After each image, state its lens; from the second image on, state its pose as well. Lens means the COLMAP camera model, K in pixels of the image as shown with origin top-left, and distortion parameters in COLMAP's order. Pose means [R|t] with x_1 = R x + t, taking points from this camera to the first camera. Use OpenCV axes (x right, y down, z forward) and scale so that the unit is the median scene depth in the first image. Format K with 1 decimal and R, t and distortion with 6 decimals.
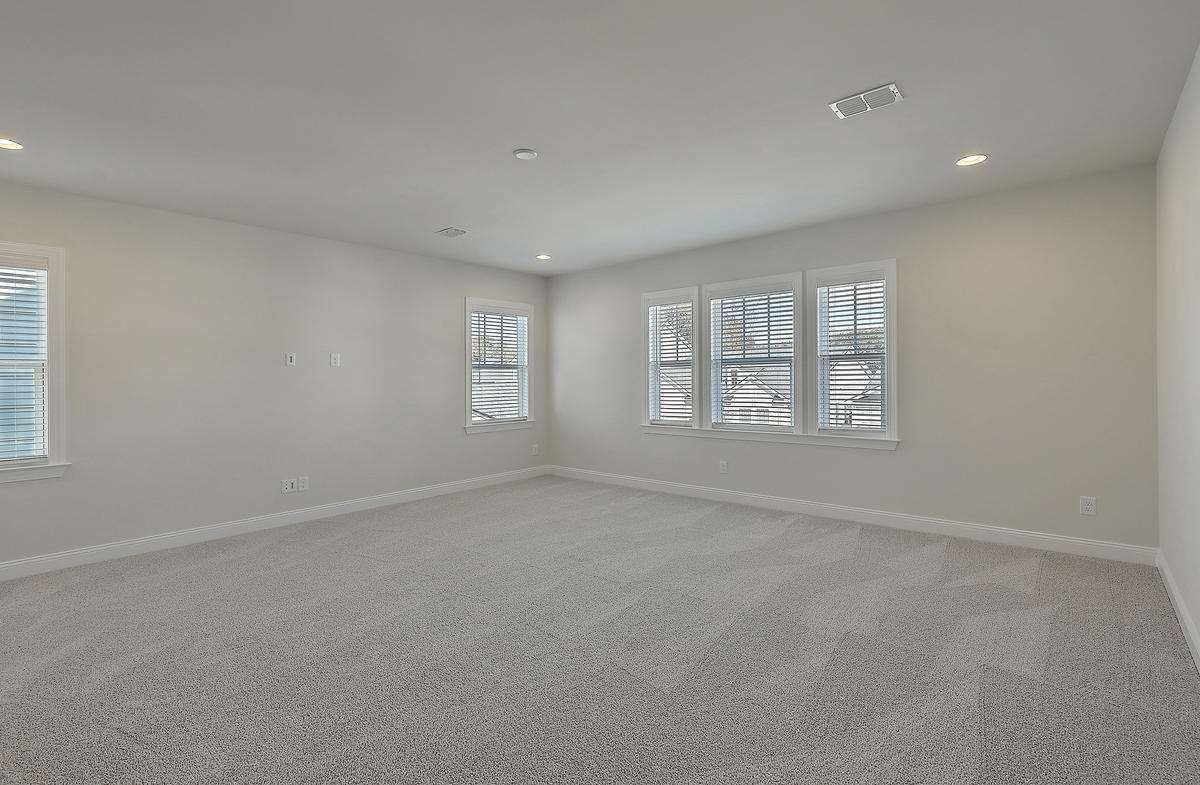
lens RADIAL K [[532.0, 0, 590.1], [0, 532.0, 387.5], [0, 0, 1]] dist [0.000683, -0.000175]
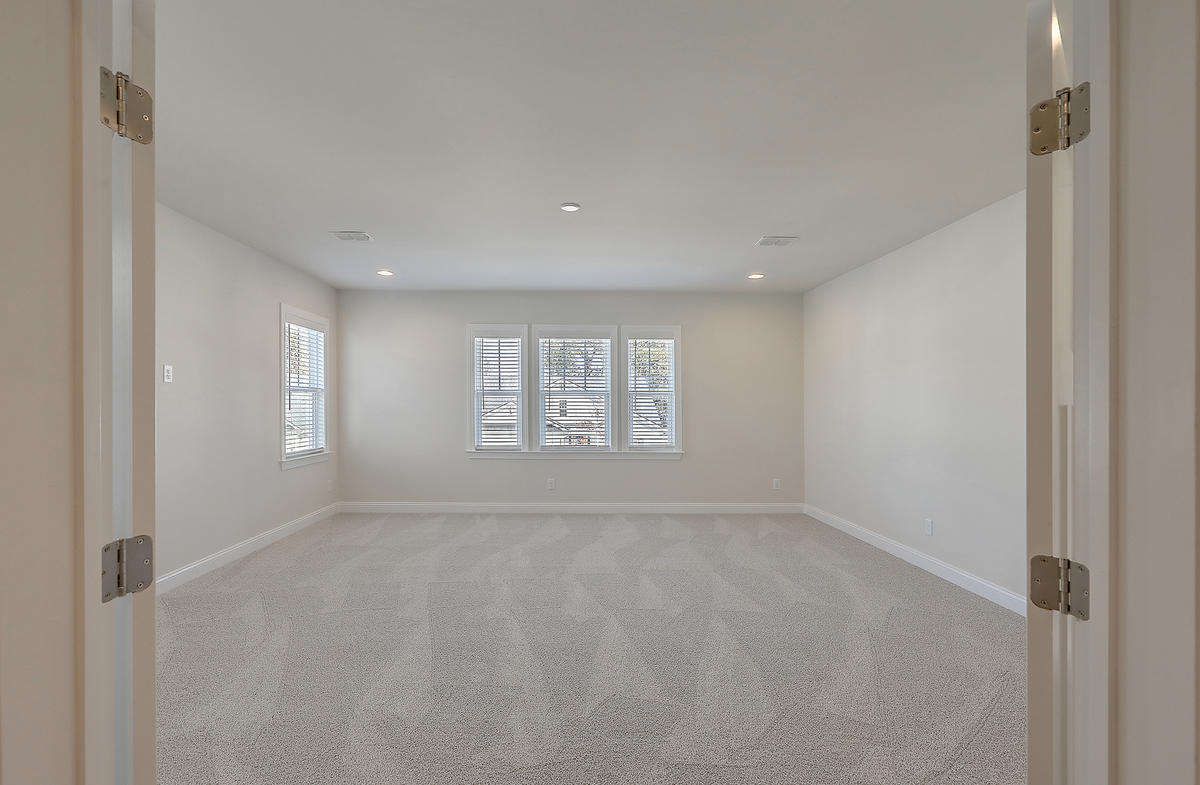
lens RADIAL K [[544.4, 0, 594.7], [0, 544.4, 397.5], [0, 0, 1]] dist [0.000128, -0.000383]
pose [[0.740687, 0.026994, 0.671308, -0.468699], [-0.001984, 0.999276, -0.037993, 0.006918], [-0.671847, 0.026809, 0.740204, 0.057700]]
